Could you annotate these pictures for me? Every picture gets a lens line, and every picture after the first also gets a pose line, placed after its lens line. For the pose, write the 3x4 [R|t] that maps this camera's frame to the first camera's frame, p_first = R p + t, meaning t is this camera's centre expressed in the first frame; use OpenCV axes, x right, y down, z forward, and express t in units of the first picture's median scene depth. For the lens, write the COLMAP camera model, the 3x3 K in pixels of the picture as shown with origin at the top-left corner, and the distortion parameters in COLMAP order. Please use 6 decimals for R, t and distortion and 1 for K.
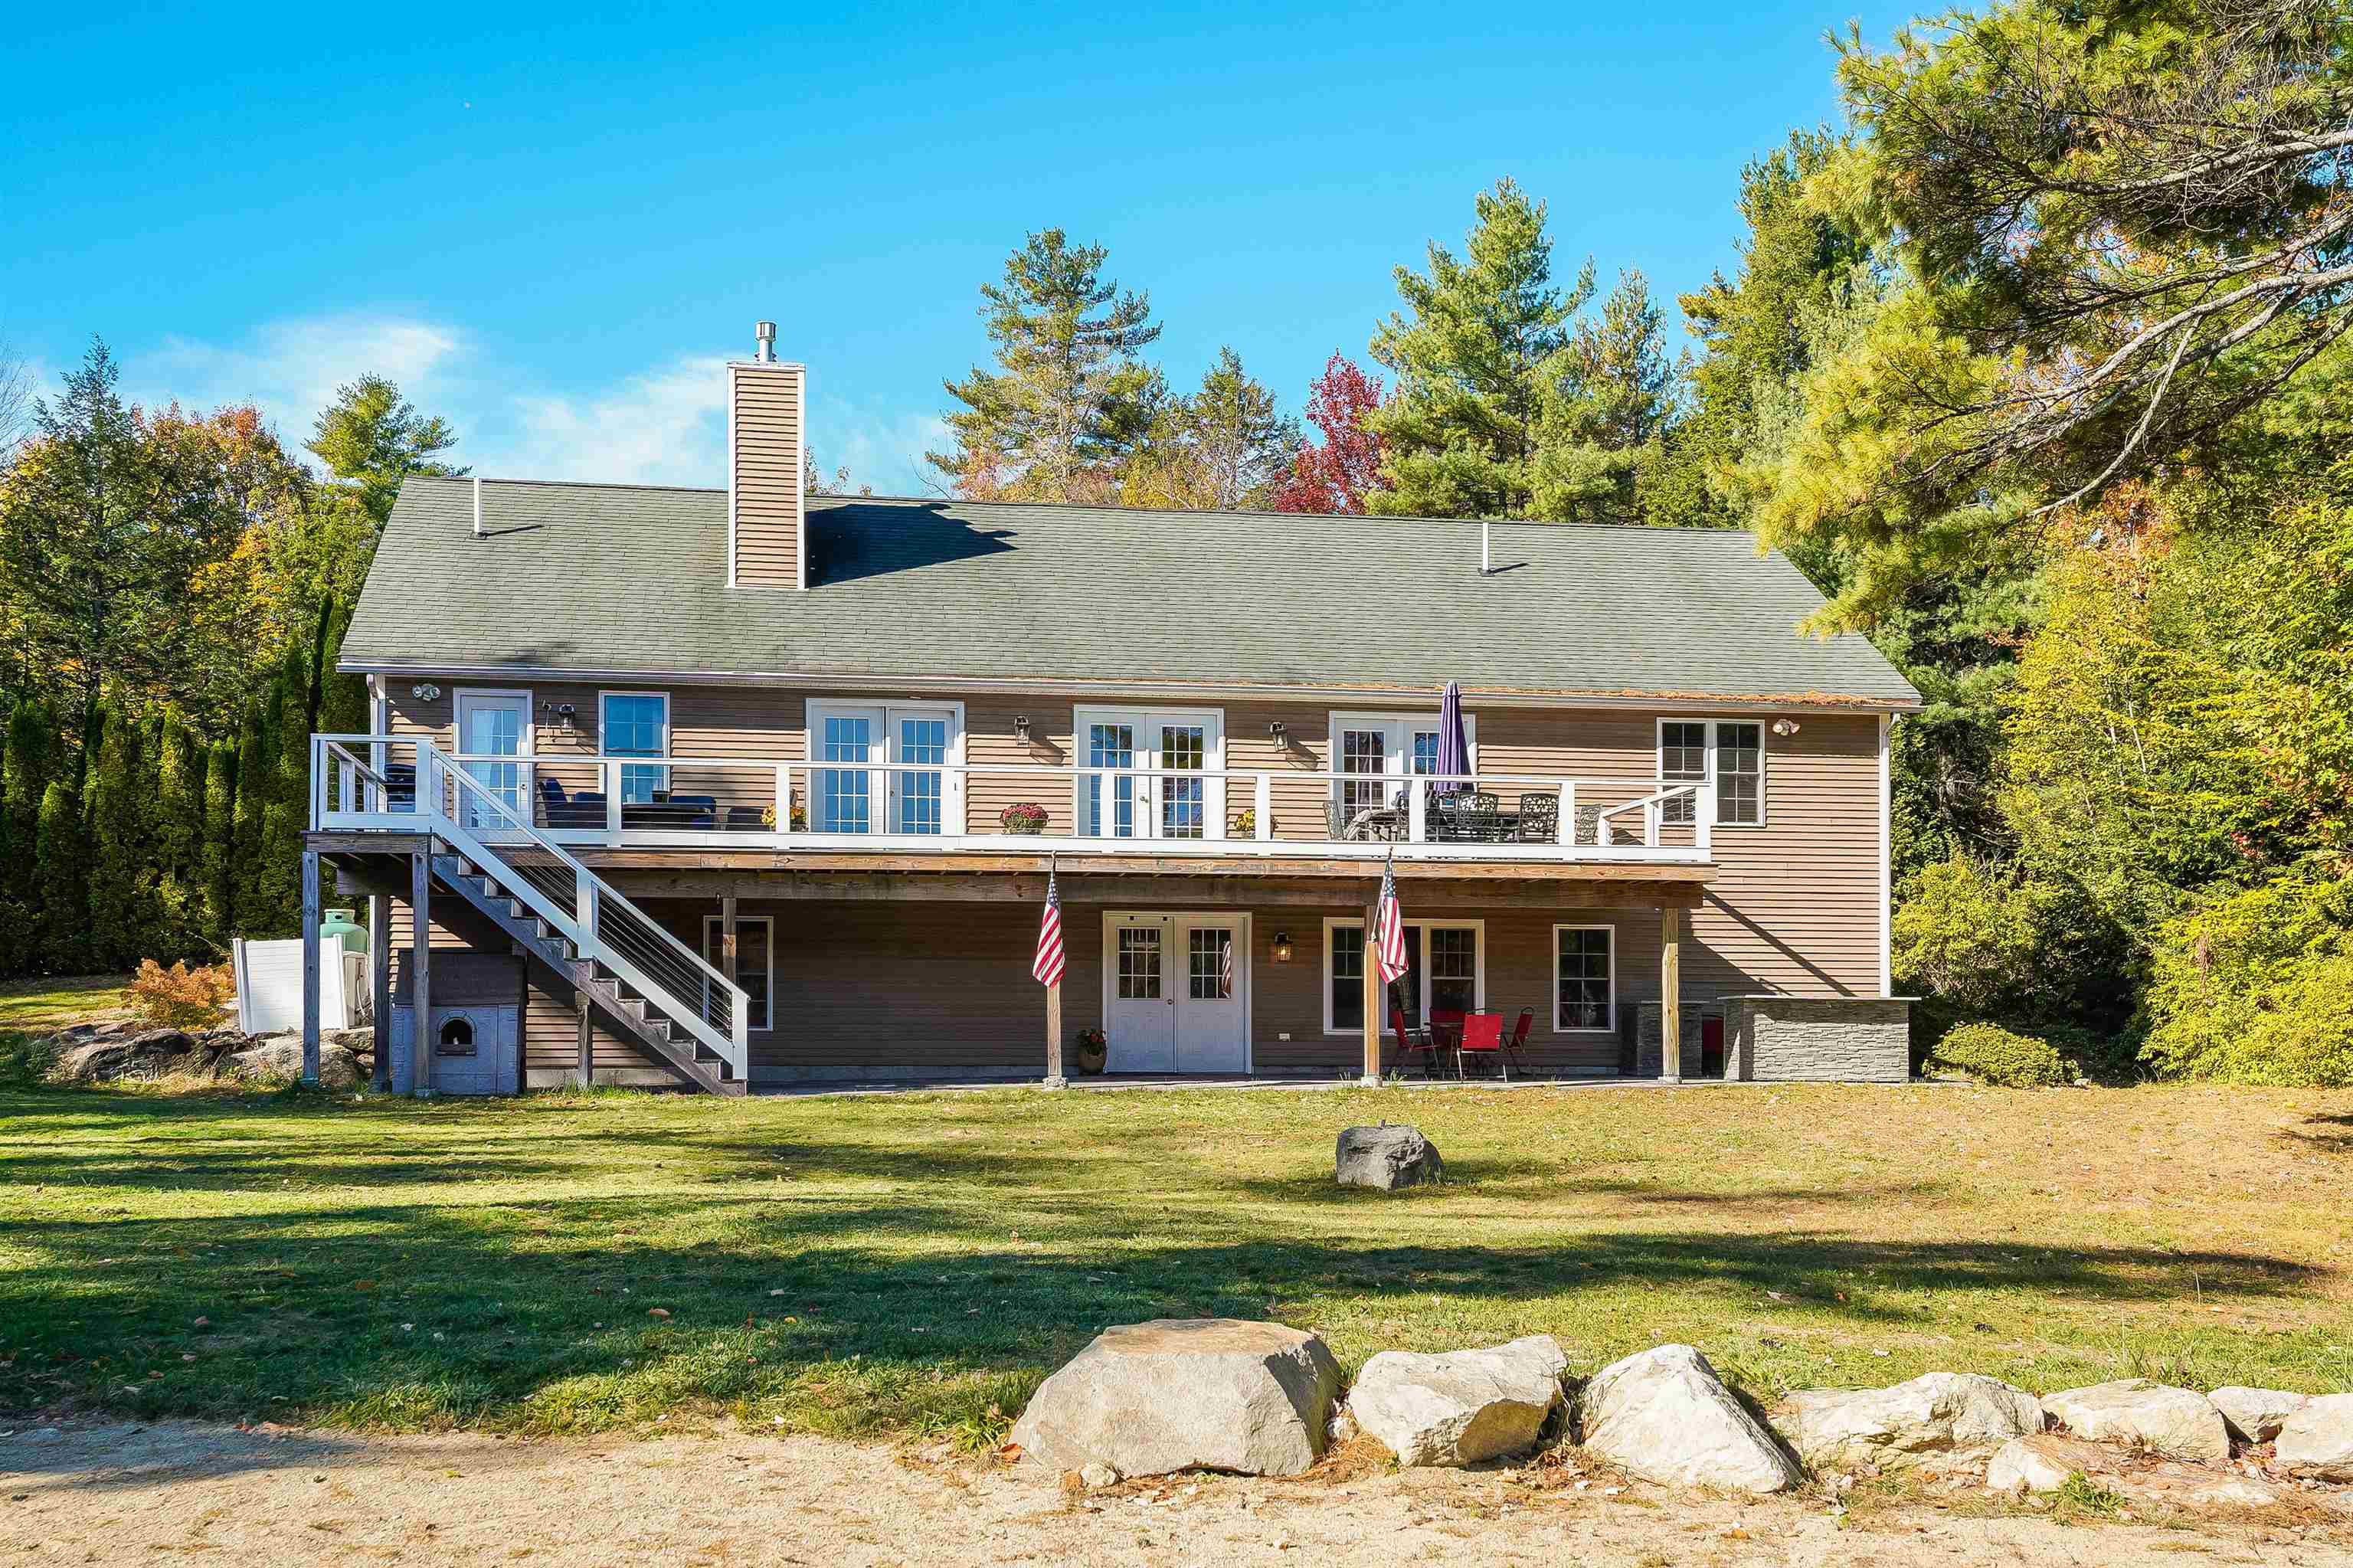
lens RADIAL K [[2256.6, 0, 1176.5], [0, 2256.6, 784.0], [0, 0, 1]] dist [-0.008145, -0.003340]
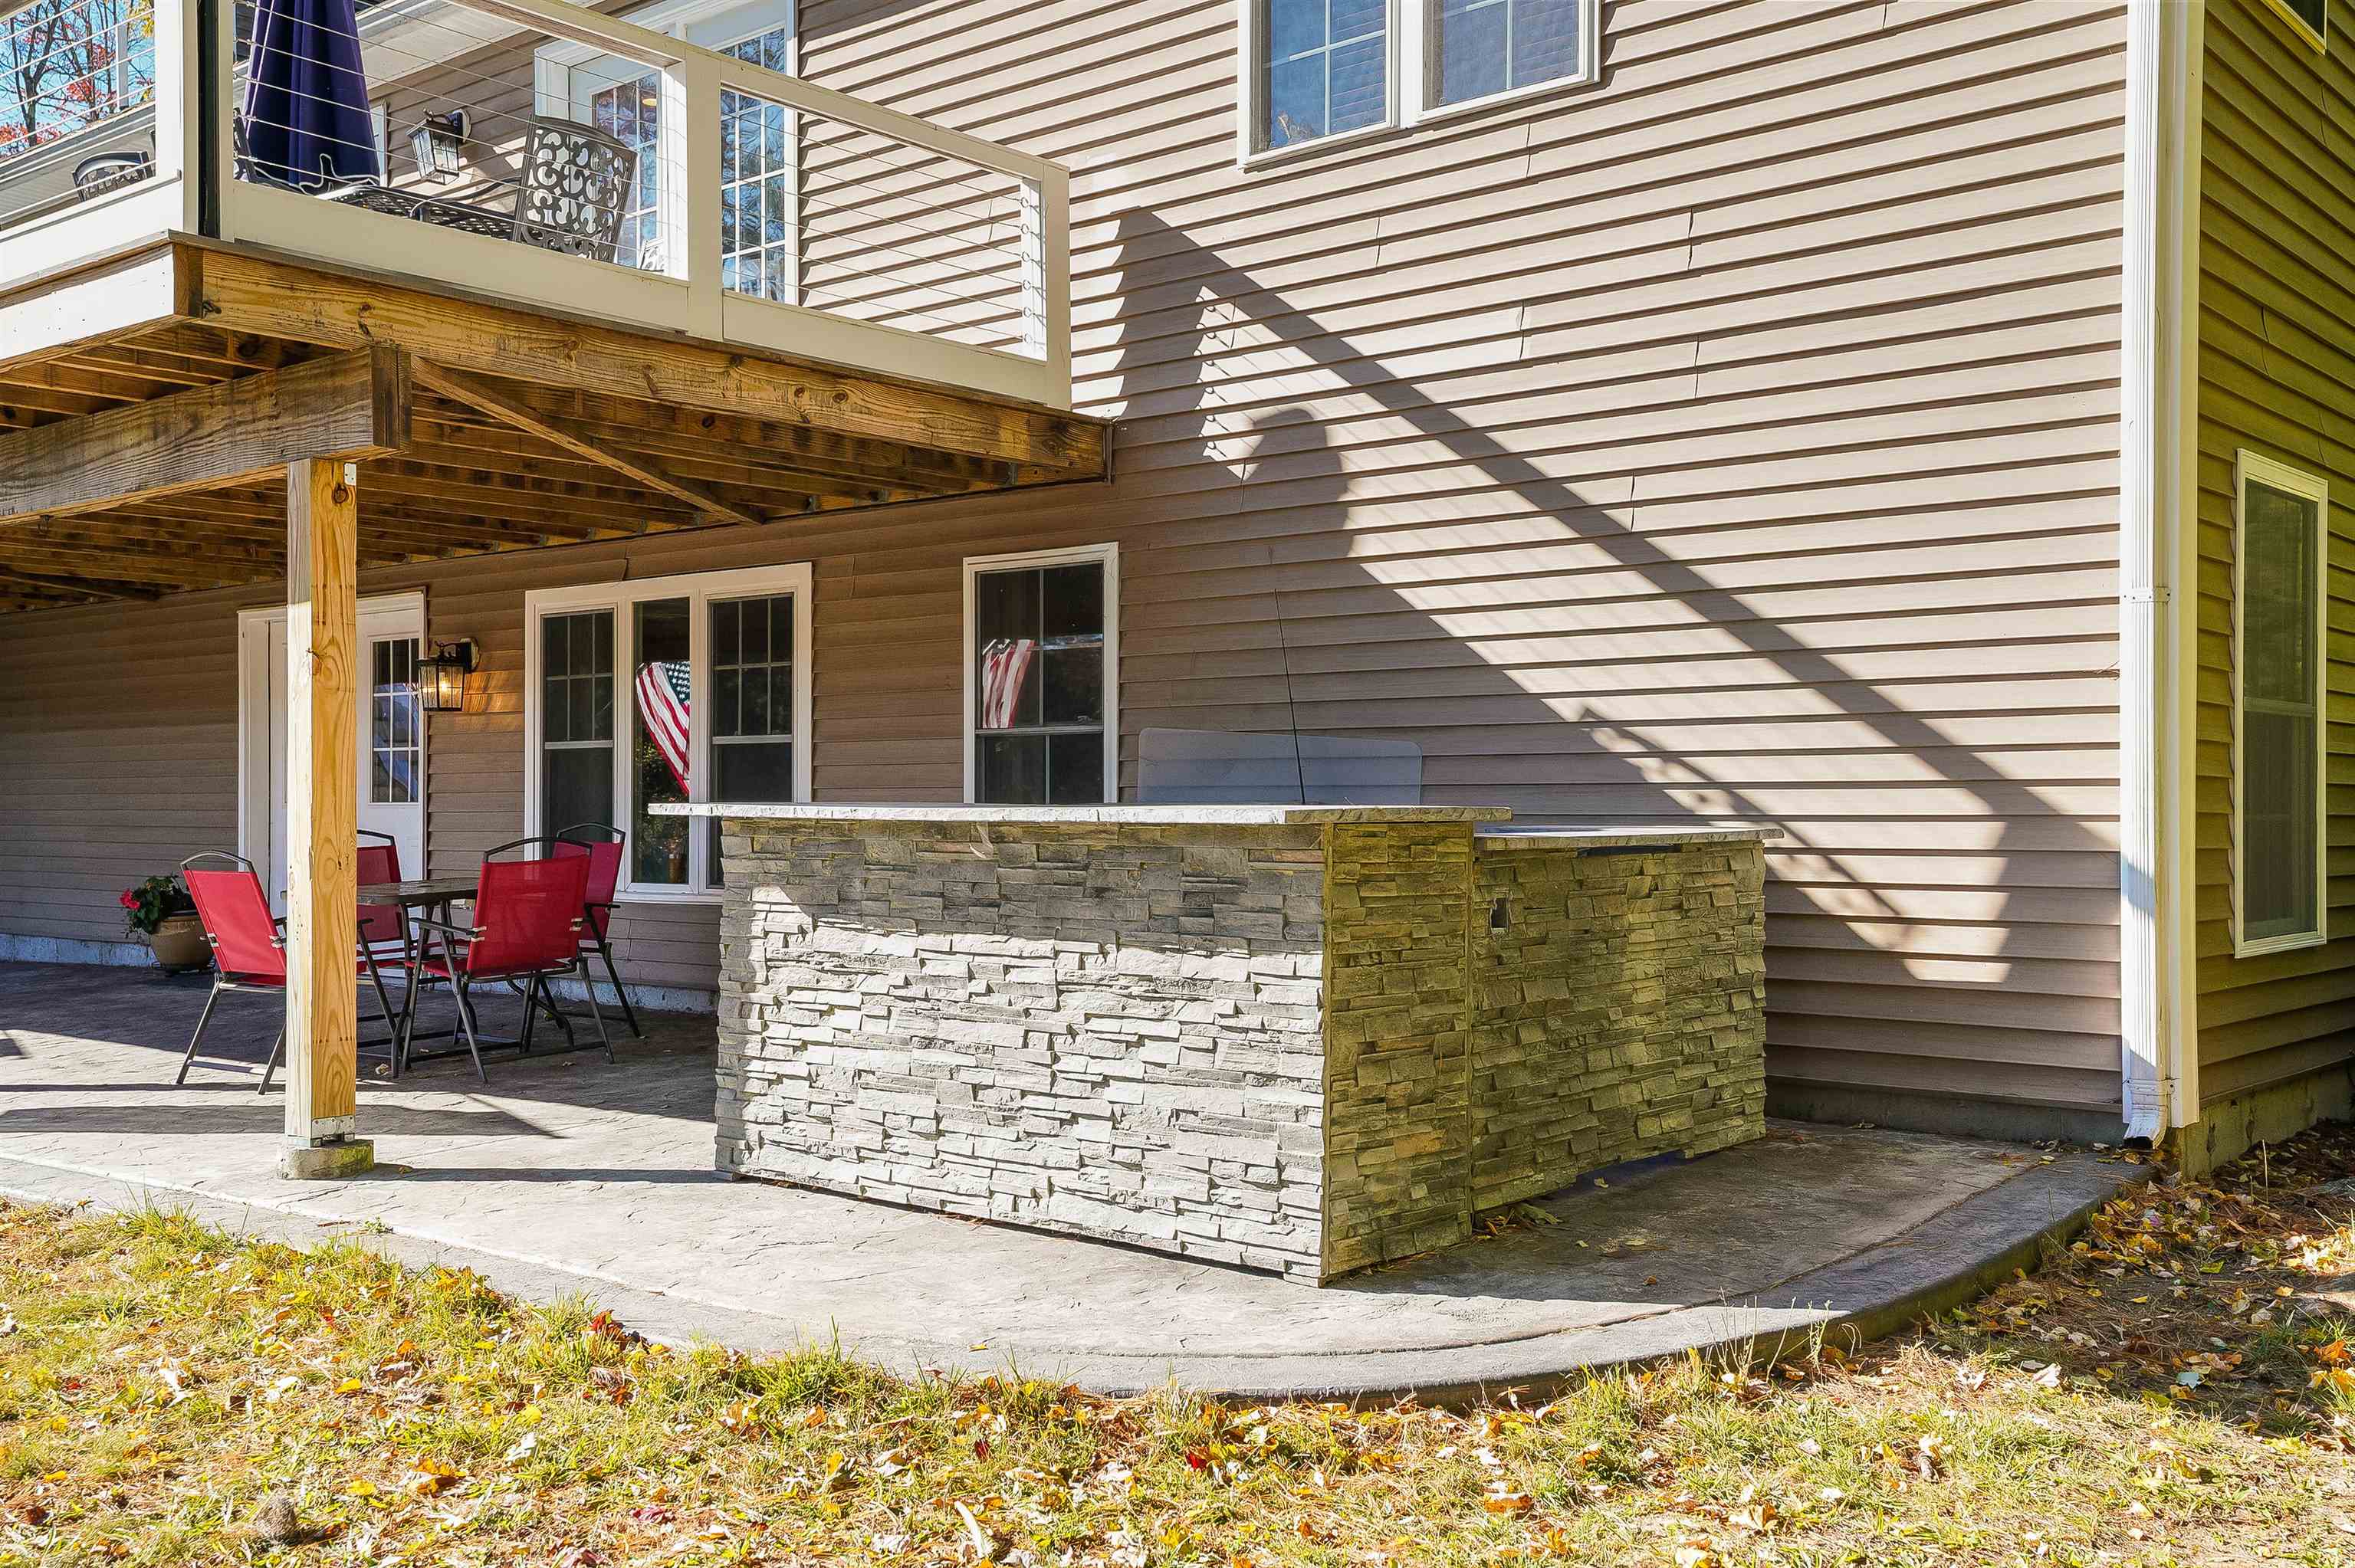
lens RADIAL K [[2258.1, 0, 1177.5], [0, 2258.1, 784.0], [0, 0, 1]] dist [-0.008145, -0.003340]
pose [[0.673498, -0.010999, -0.739108, 0.417032], [0.097534, 0.992469, 0.074107, 0.073123], [0.732726, -0.122000, 0.669498, 0.812479]]
